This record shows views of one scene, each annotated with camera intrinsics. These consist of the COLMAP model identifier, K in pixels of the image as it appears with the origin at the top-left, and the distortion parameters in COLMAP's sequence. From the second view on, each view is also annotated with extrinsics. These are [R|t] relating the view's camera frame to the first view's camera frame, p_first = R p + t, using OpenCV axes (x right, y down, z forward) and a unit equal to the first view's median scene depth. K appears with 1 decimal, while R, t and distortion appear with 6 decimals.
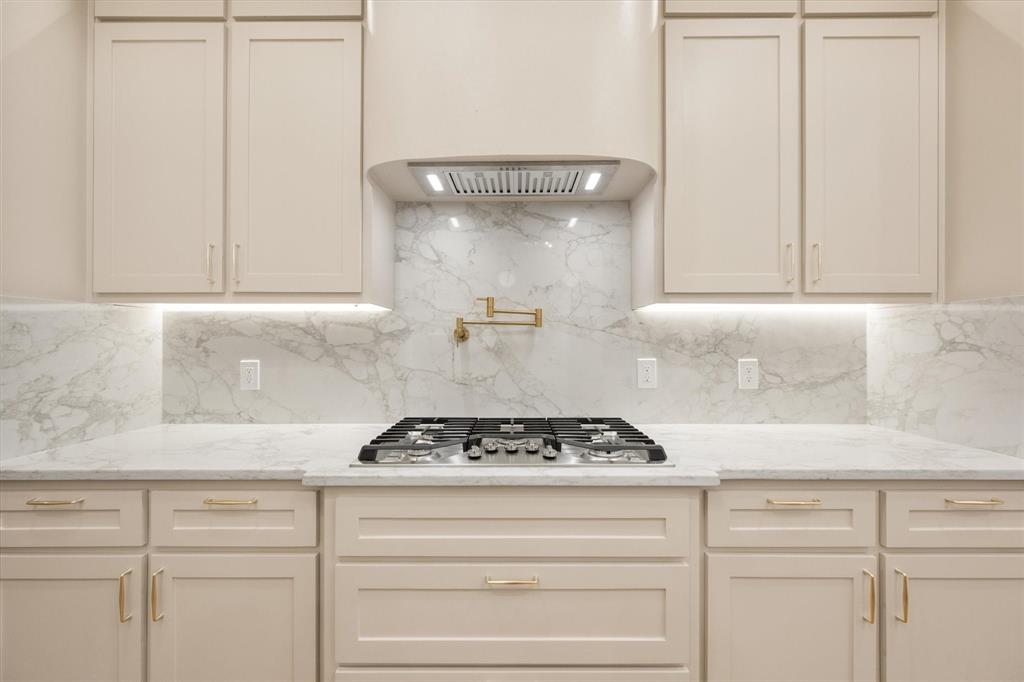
lens RADIAL K [[409.0, 0, 510.8], [0, 409.0, 342.1], [0, 0, 1]] dist [0.000368, -0.000132]
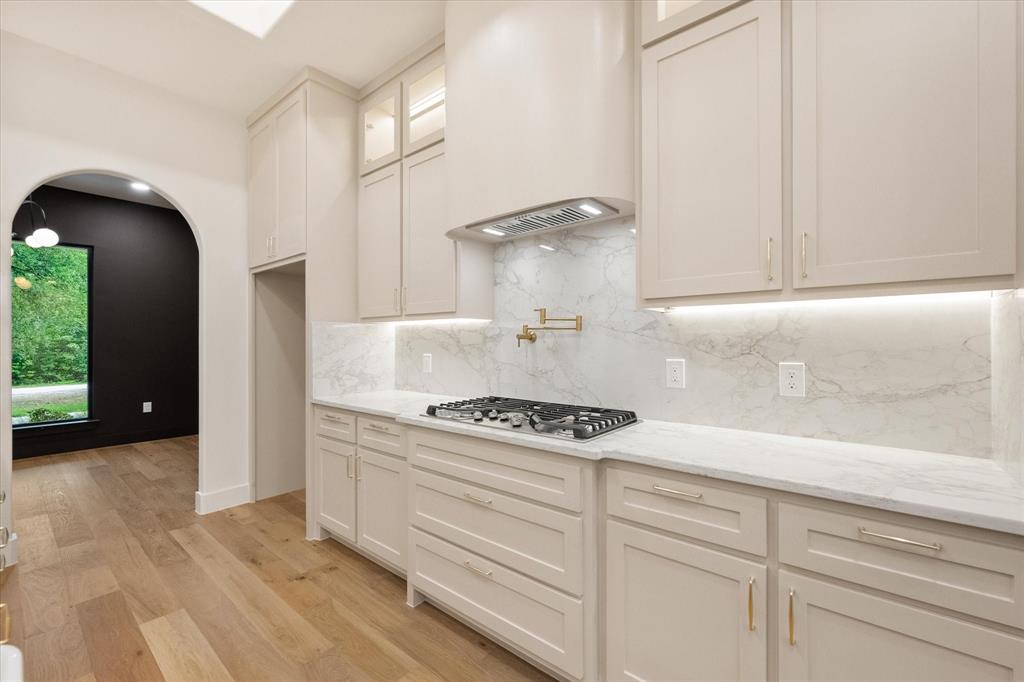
lens RADIAL K [[409.0, 0, 491.4], [0, 409.0, 343.2], [0, 0, 1]] dist [0.000368, -0.000132]
pose [[0.770474, 0.000429, -0.637471, 0.639886], [0.003012, 0.999986, 0.004313, -0.006040], [0.637464, -0.005243, 0.770463, -0.095508]]
